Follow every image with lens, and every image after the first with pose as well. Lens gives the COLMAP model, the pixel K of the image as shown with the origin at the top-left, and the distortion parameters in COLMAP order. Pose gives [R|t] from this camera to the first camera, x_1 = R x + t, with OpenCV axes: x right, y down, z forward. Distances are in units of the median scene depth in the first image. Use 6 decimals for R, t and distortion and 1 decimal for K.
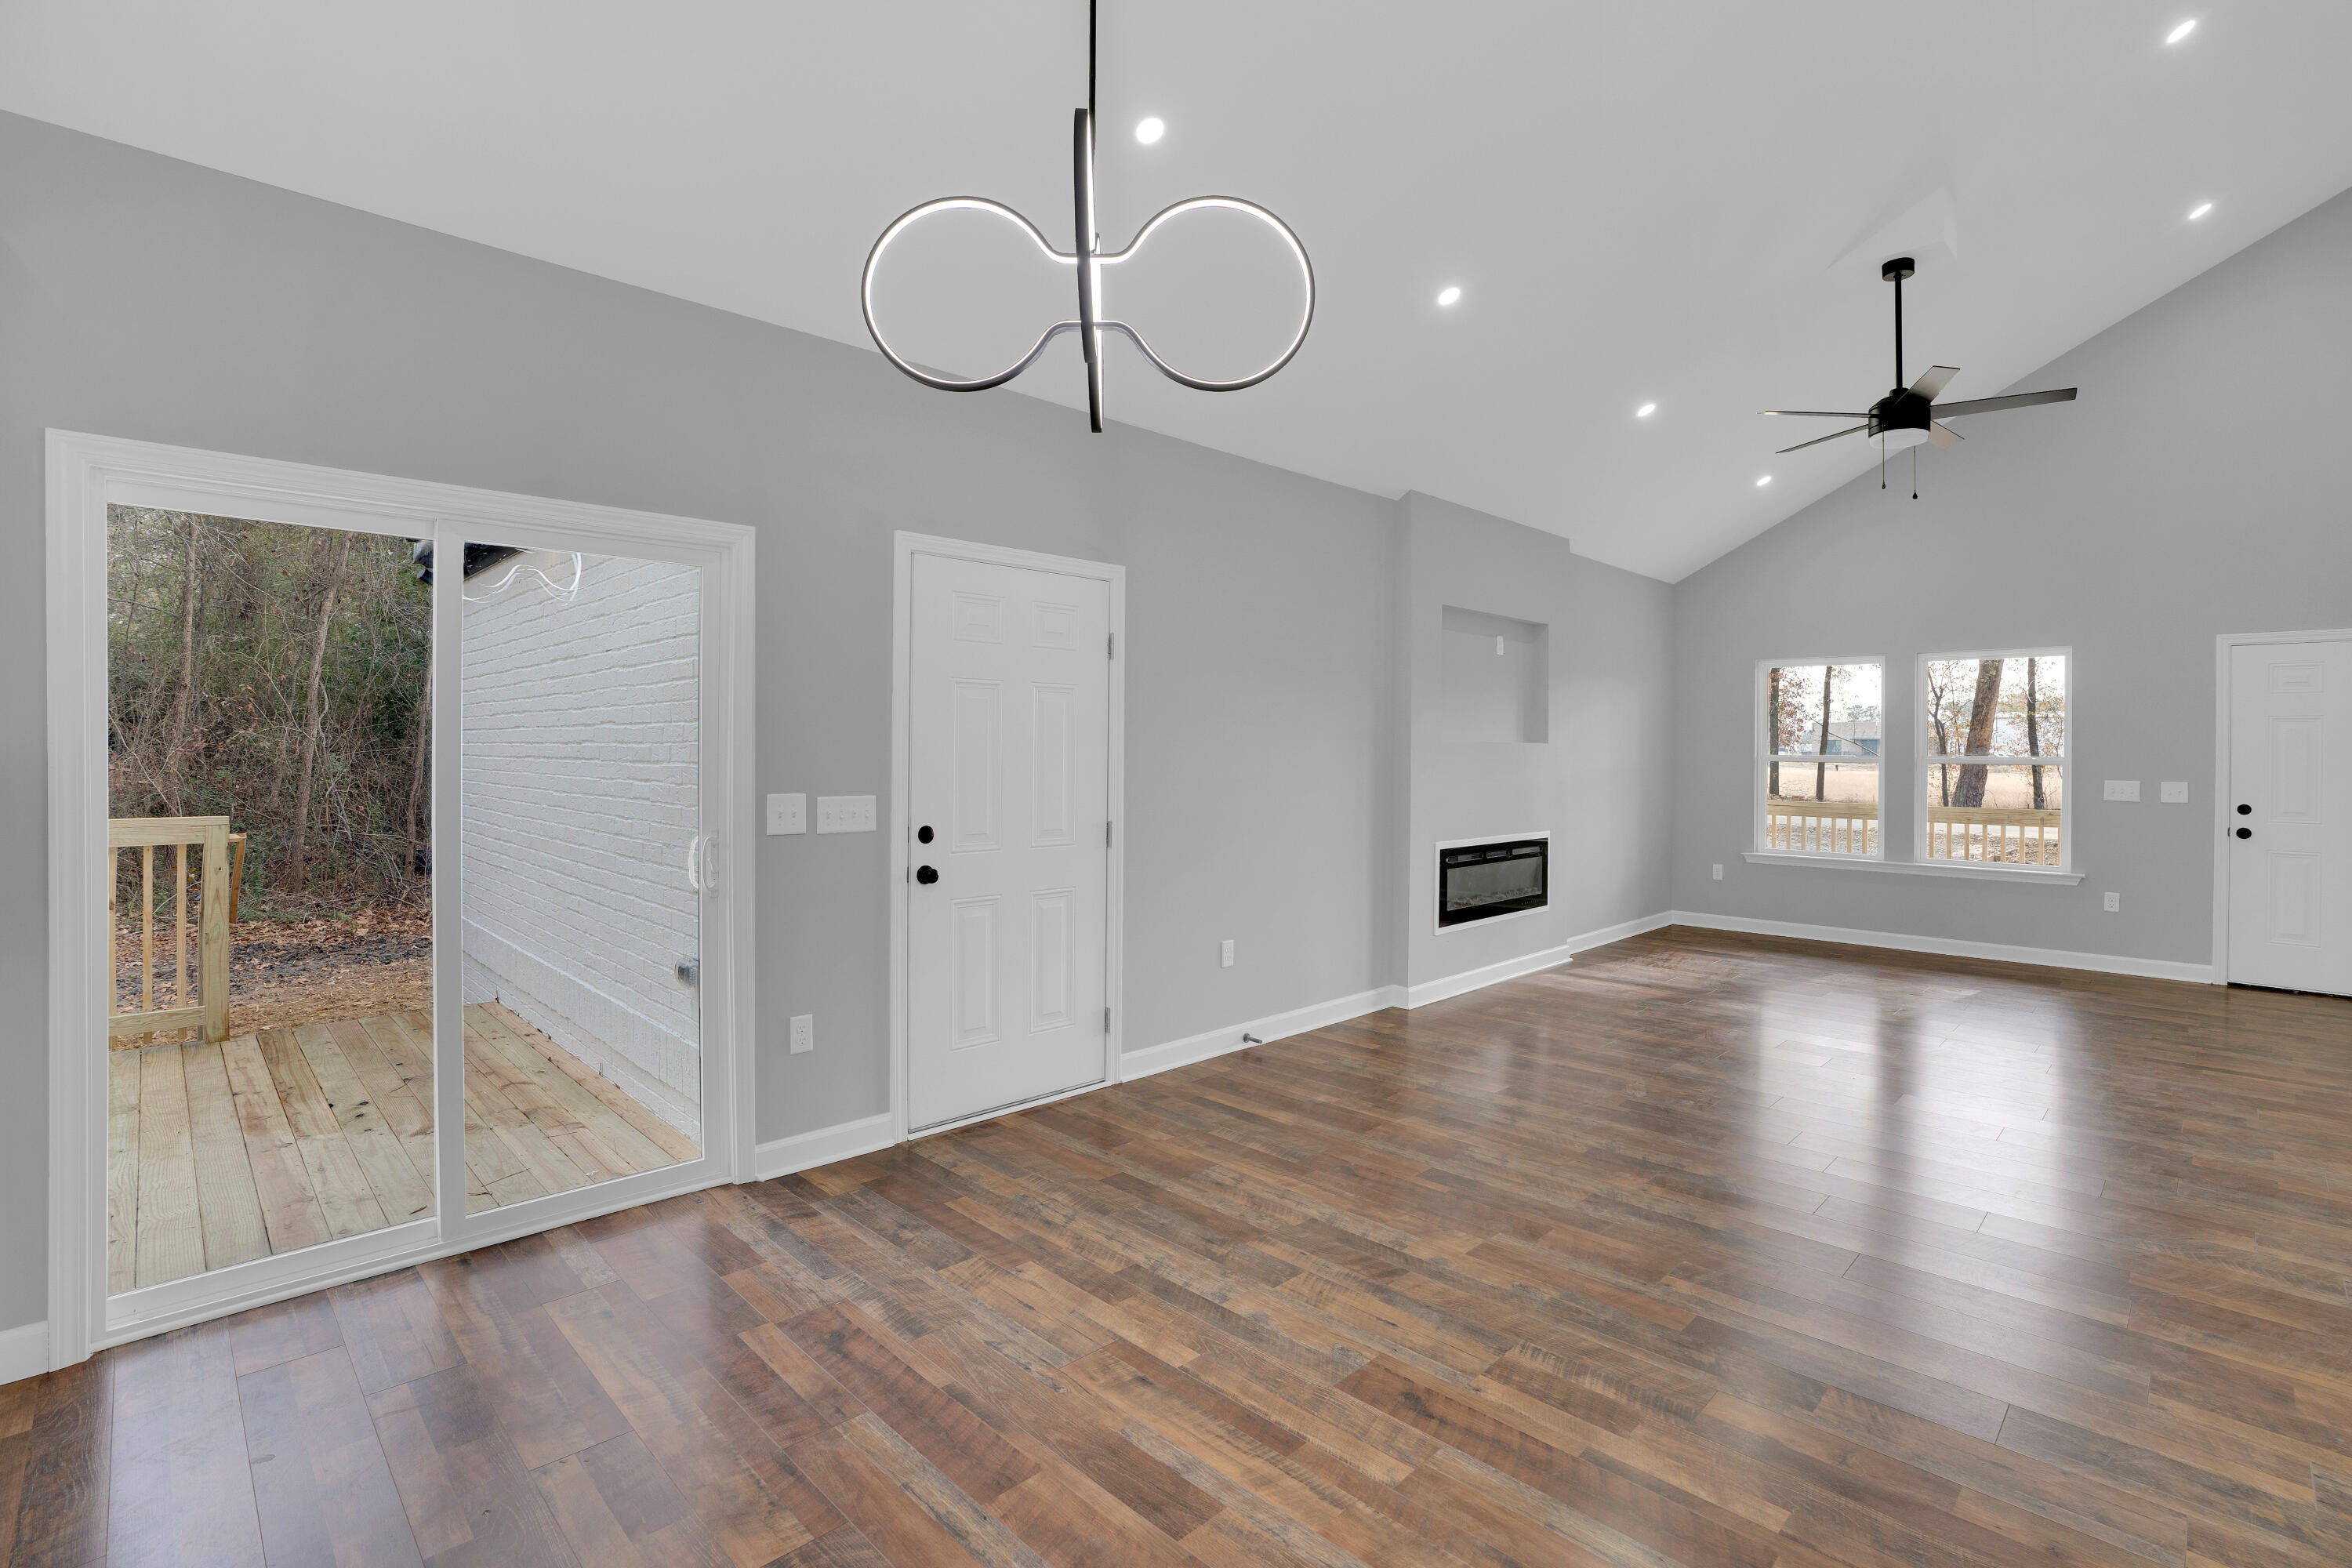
lens RADIAL K [[1094.6, 0, 1224.4], [0, 1094.6, 751.0], [0, 0, 1]] dist [-0.072091, 0.023550]
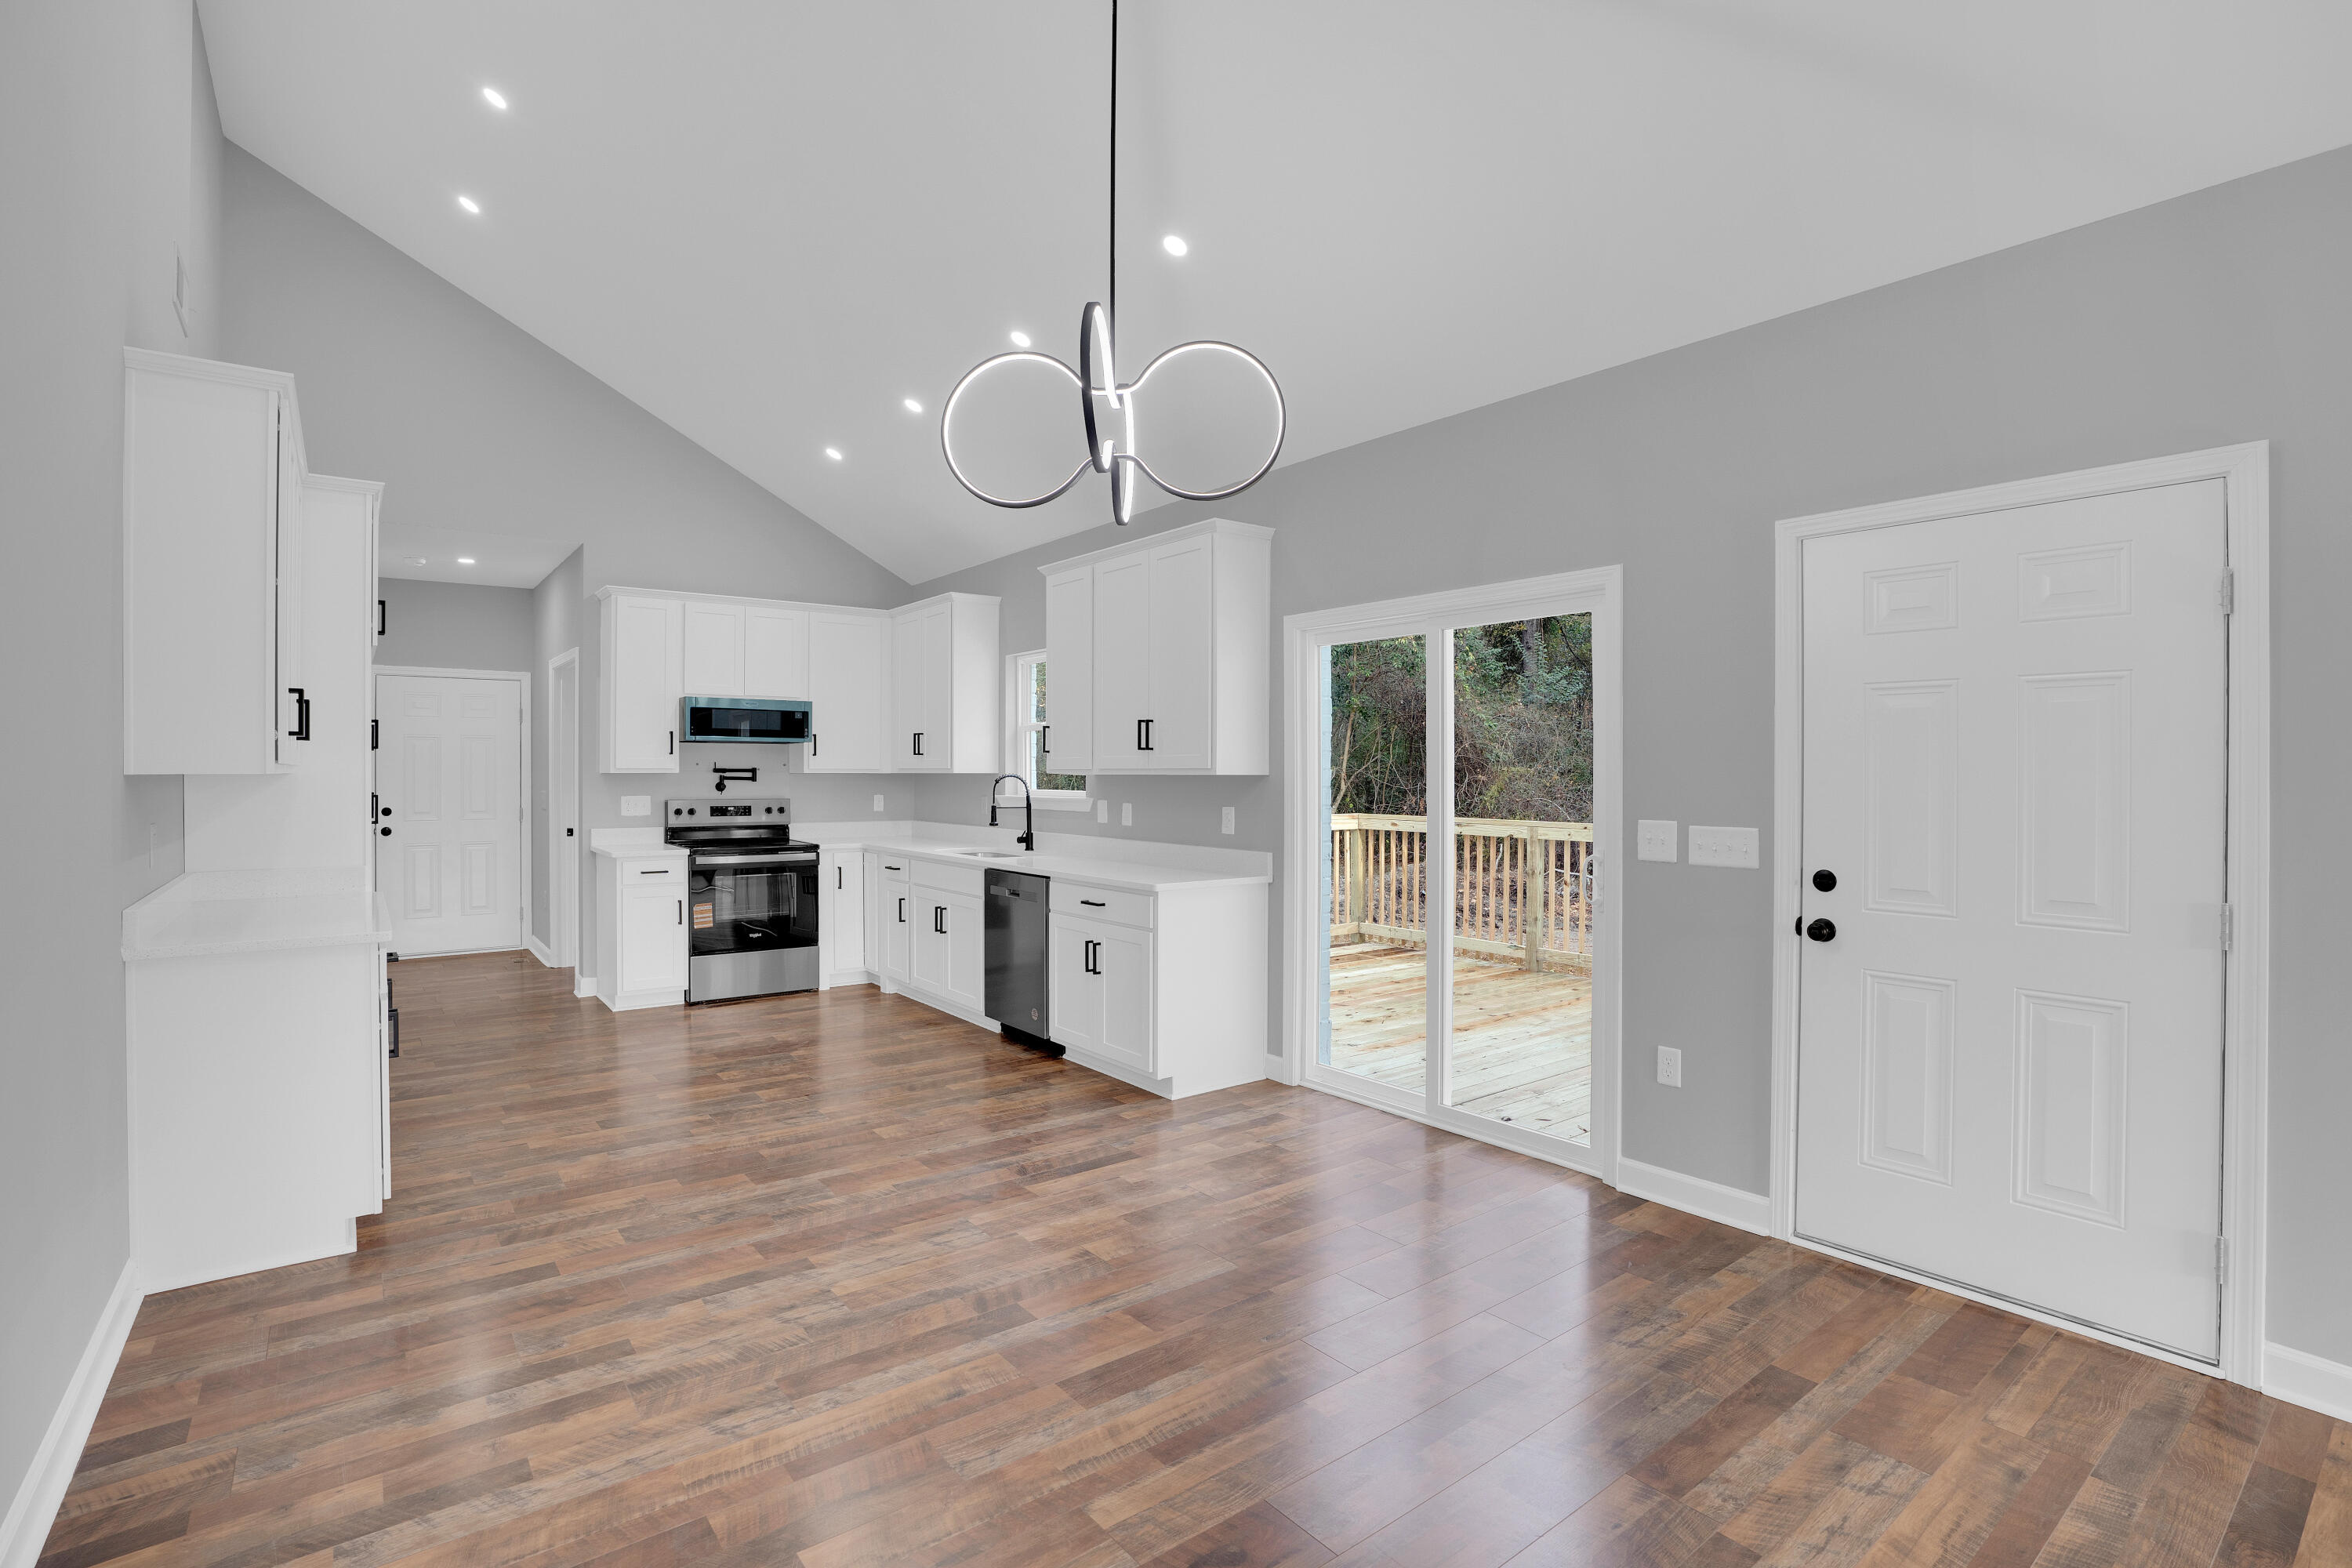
lens RADIAL K [[1094.6, 0, 1139.1], [0, 1094.6, 774.7], [0, 0, 1]] dist [-0.072091, 0.023550]
pose [[-0.163253, -0.007016, -0.986559, 0.403480], [-0.007038, 0.999958, -0.005946, 0.005553], [0.986559, 0.005973, -0.163295, 0.431168]]
